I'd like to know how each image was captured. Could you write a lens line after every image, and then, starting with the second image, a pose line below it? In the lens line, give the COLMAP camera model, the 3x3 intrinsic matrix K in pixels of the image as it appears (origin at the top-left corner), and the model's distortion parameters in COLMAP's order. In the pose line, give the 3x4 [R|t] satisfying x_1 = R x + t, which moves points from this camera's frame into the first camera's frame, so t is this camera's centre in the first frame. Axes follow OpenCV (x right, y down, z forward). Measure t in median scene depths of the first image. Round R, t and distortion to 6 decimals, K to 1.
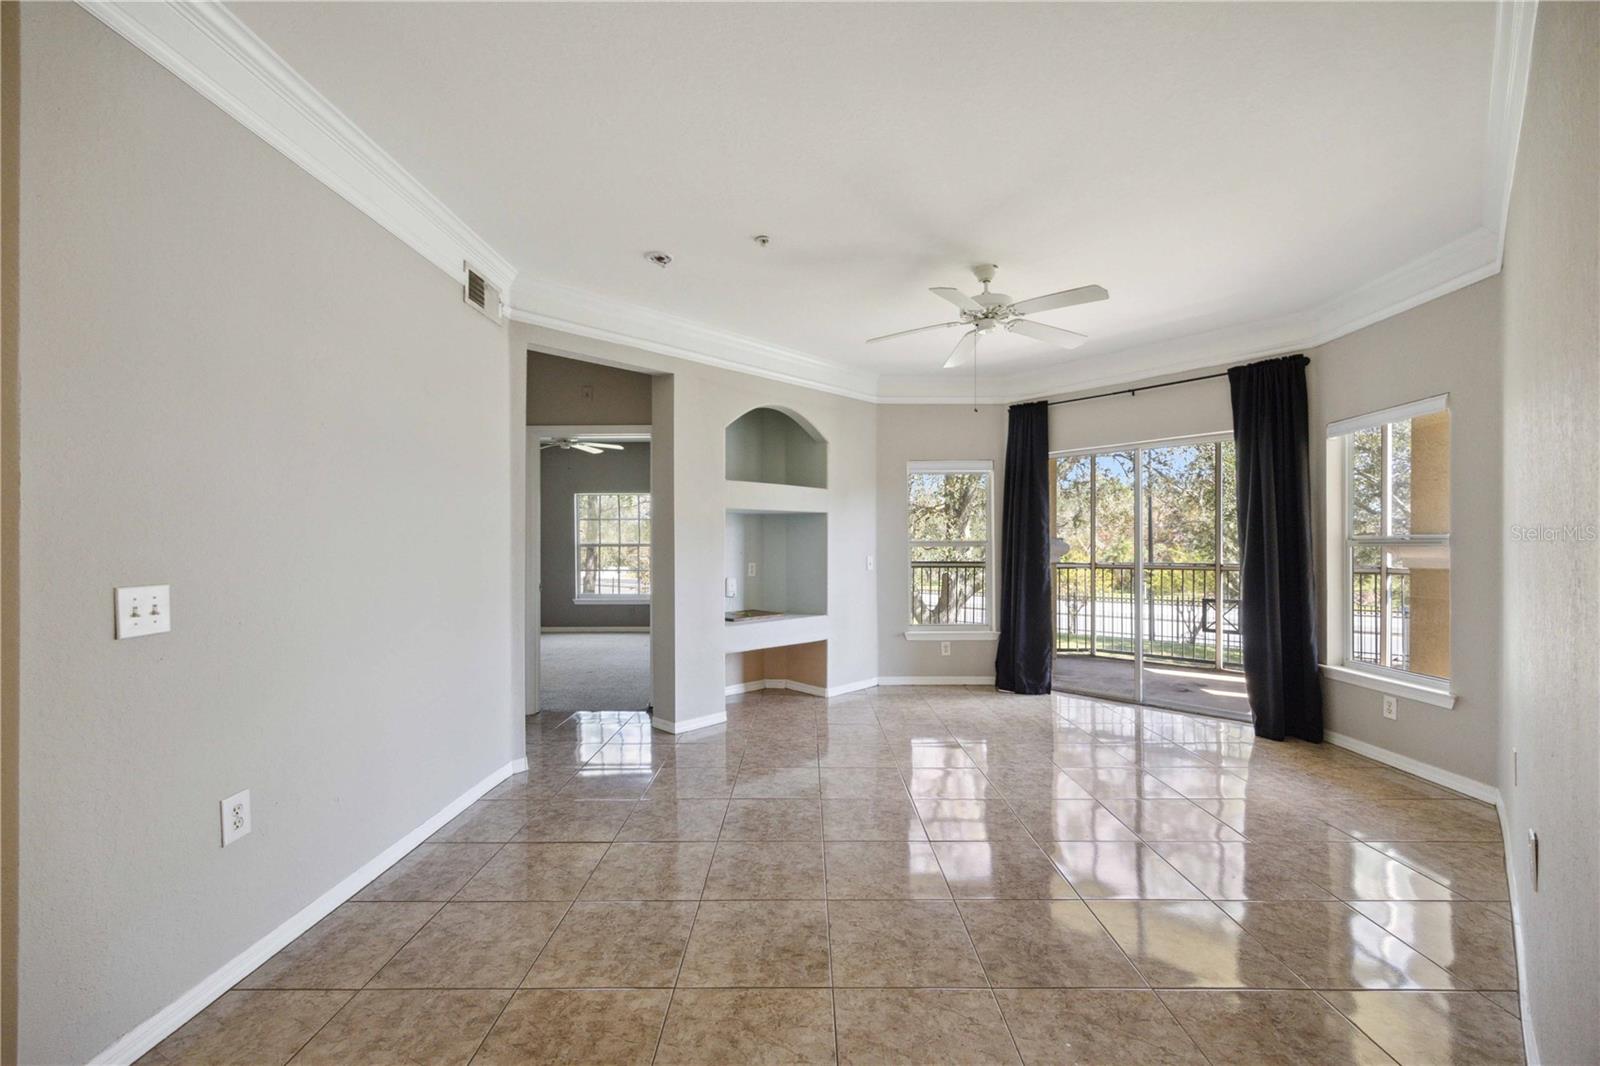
lens RADIAL K [[634.0, 0, 796.7], [0, 634.0, 545.7], [0, 0, 1]] dist [-0.001288, -0.000048]
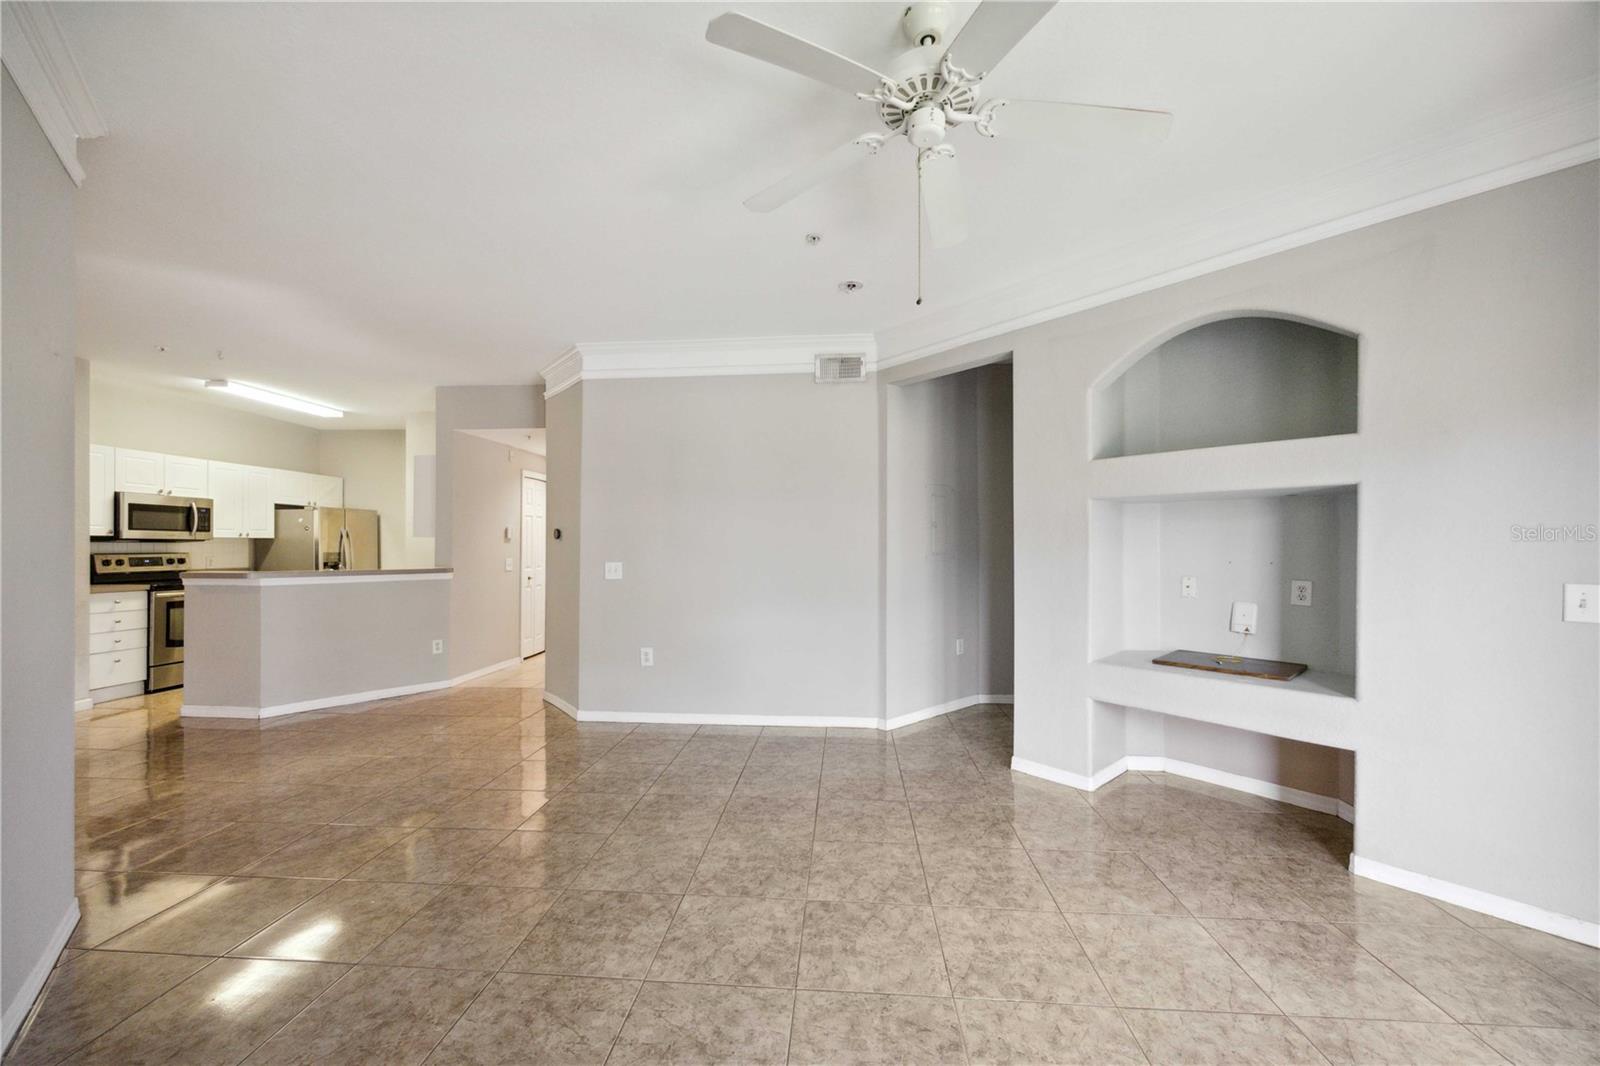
lens RADIAL K [[616.4, 0, 801.4], [0, 616.4, 544.8], [0, 0, 1]] dist [-0.002124, -0.000256]
pose [[-0.059563, 0.003914, -0.998217, 0.530027], [-0.000887, 0.999992, 0.003974, -0.009036], [0.998224, 0.001123, -0.059559, 0.615879]]
